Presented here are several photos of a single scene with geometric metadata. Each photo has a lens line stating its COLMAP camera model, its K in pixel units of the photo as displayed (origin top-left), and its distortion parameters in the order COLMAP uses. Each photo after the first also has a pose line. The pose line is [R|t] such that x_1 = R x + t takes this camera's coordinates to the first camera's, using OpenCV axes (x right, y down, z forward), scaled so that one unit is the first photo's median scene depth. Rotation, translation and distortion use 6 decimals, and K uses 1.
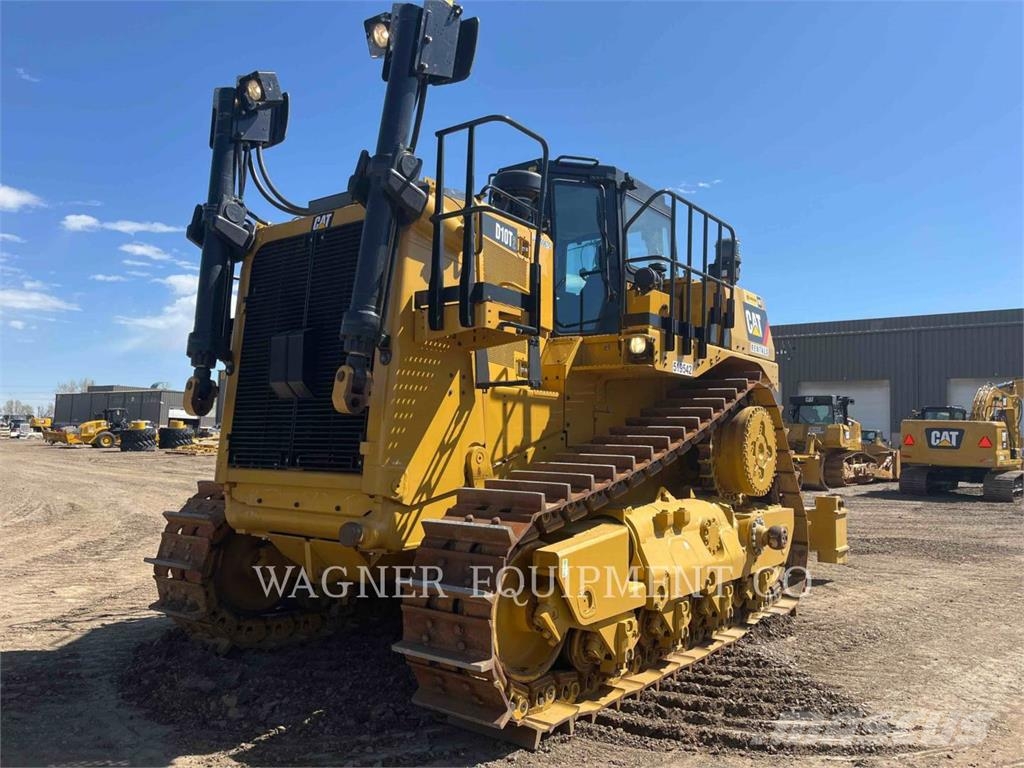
lens RADIAL K [[779.4, 0, 512.0], [0, 779.4, 384.0], [0, 0, 1]] dist [0.019365, -0.004608]
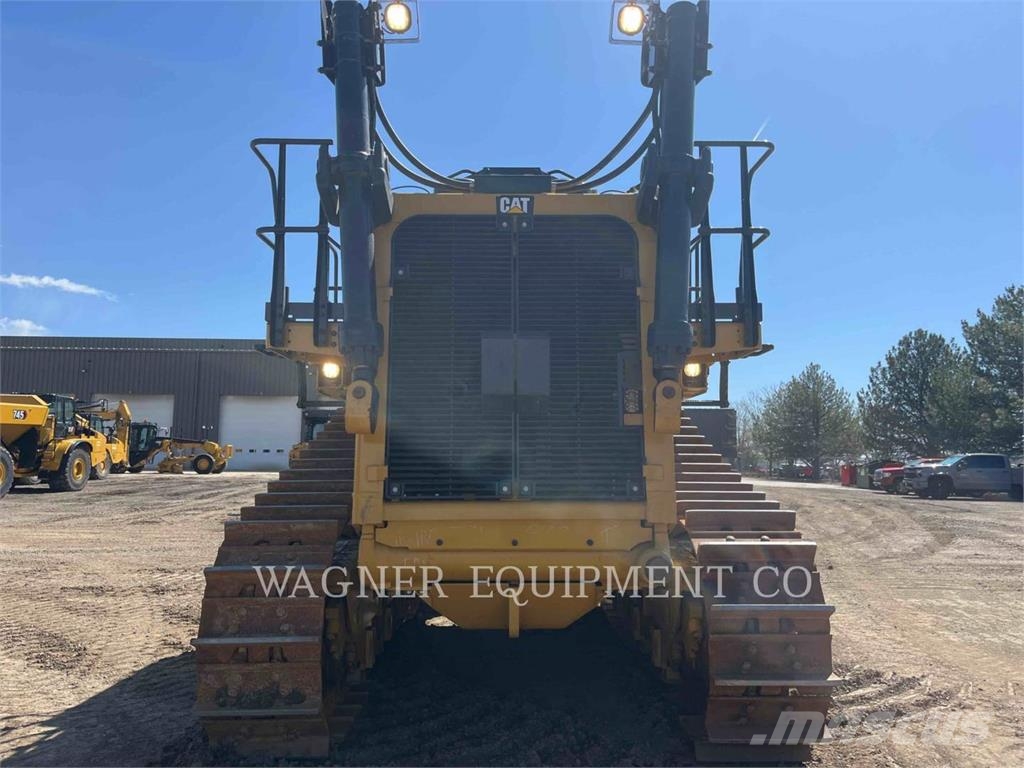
lens RADIAL K [[771.5, 0, 514.9], [0, 771.5, 379.7], [0, 0, 1]] dist [0.054177, -0.051326]
pose [[0.778760, 0.036760, 0.626245, -0.634355], [-0.030355, 0.999320, -0.020911, -0.000528], [-0.626588, -0.002724, 0.779346, 0.287132]]
